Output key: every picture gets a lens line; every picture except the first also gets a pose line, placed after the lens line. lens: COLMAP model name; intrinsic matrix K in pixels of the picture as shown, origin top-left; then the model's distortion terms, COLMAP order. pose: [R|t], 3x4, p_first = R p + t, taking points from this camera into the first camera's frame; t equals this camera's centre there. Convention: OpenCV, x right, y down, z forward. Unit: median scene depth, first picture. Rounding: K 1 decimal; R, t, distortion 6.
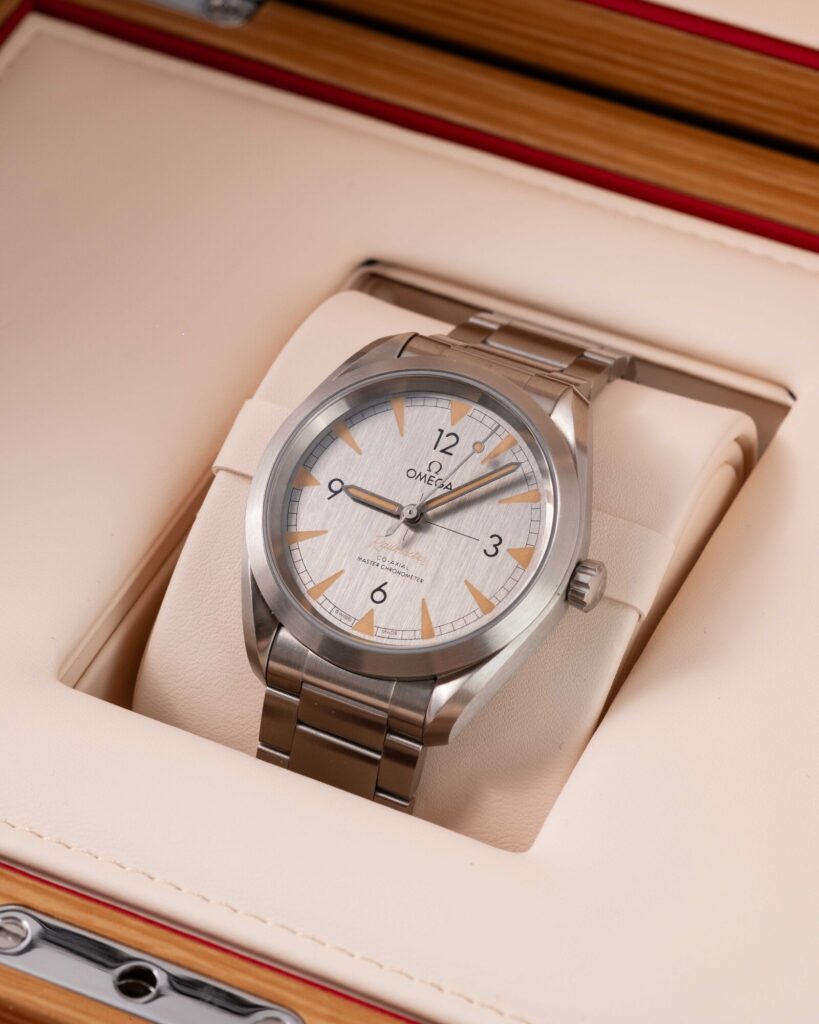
lens RADIAL K [[3958.0, 0, 415.3], [0, 3958.0, 506.4], [0, 0, 1]] dist [0.304184, 0.000000]
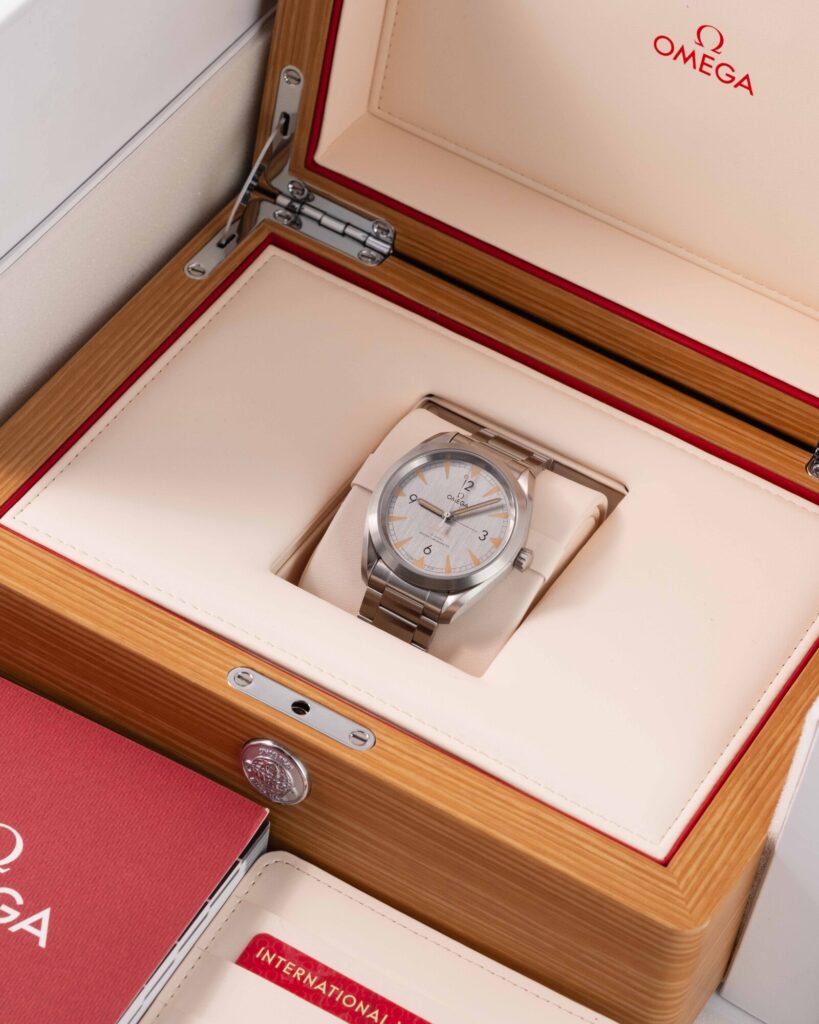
lens RADIAL K [[3958.0, 0, 403.8], [0, 3958.0, 510.9], [0, 0, 1]] dist [0.304184, 0.000000]
pose [[0.987974, 0.144633, 0.054661, -0.140254], [-0.142914, 0.989145, -0.034166, 0.075126], [-0.059009, 0.025943, 0.997920, -1.124063]]
